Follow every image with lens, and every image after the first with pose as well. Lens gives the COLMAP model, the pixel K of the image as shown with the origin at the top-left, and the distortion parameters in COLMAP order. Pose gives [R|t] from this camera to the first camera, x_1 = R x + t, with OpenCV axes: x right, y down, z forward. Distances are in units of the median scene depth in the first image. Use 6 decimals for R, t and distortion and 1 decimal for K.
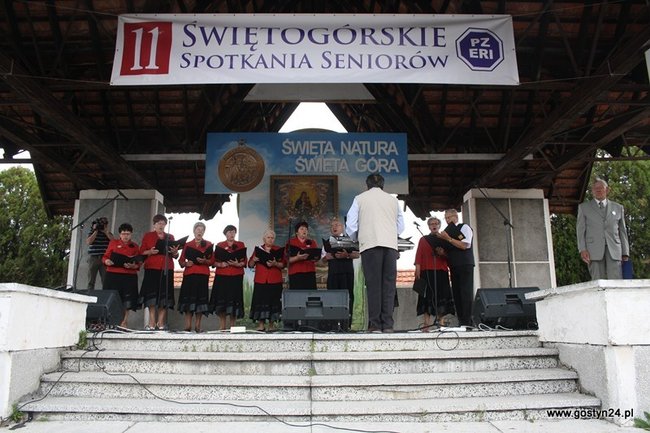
lens RADIAL K [[562.7, 0, 322.2], [0, 562.7, 215.9], [0, 0, 1]] dist [-0.154479, 0.147579]
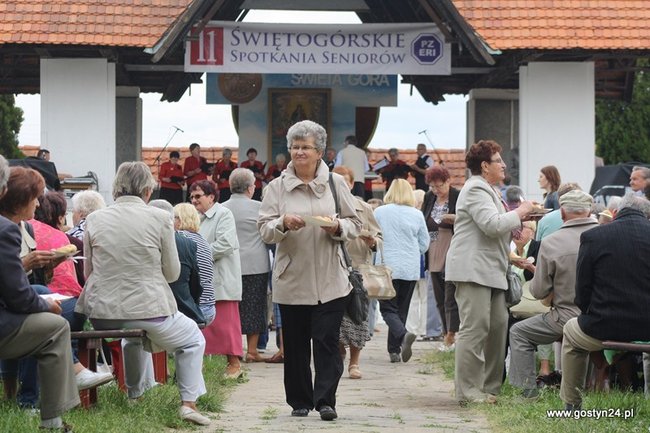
lens RADIAL K [[2733.1, 0, 325.0], [0, 2733.1, 216.8], [0, 0, 1]] dist [0.027364, 0.000000]
pose [[0.999500, 0.010597, 0.029792, -0.213801], [-0.015724, 0.983987, 0.177546, -1.182119], [-0.027434, -0.177926, 0.983661, -6.491529]]
